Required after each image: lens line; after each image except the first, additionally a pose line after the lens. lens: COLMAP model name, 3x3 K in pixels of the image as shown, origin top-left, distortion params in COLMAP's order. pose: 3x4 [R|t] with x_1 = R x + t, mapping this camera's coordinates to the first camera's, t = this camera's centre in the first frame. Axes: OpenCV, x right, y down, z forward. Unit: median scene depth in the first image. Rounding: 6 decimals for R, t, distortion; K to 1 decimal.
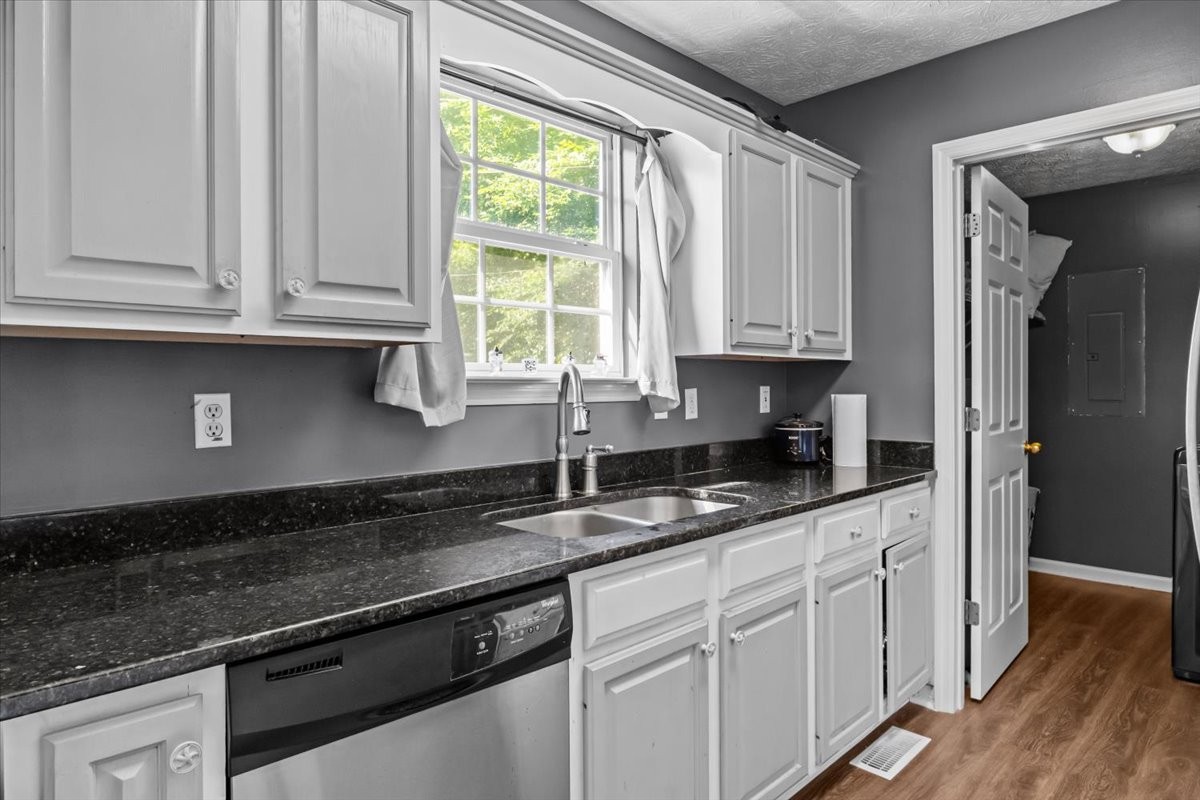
lens RADIAL K [[706.2, 0, 599.7], [0, 706.2, 385.7], [0, 0, 1]] dist [-0.004161, -0.000677]
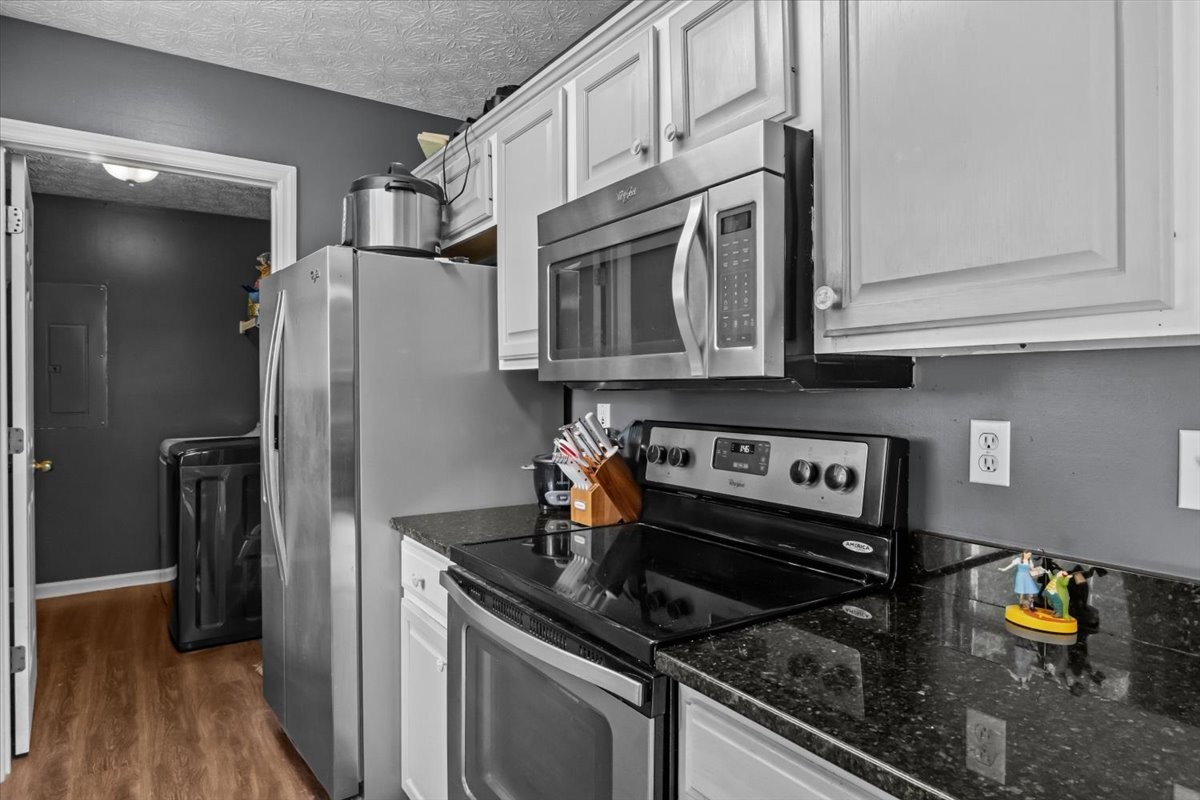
lens RADIAL K [[711.7, 0, 600.0], [0, 711.7, 400.0], [0, 0, 1]] dist [0.000429, 0.000230]
pose [[0.187547, -0.011745, 0.982185, -0.208422], [0.001432, 0.999931, 0.011684, -0.012238], [-0.982255, -0.000785, 0.187551, 0.113228]]
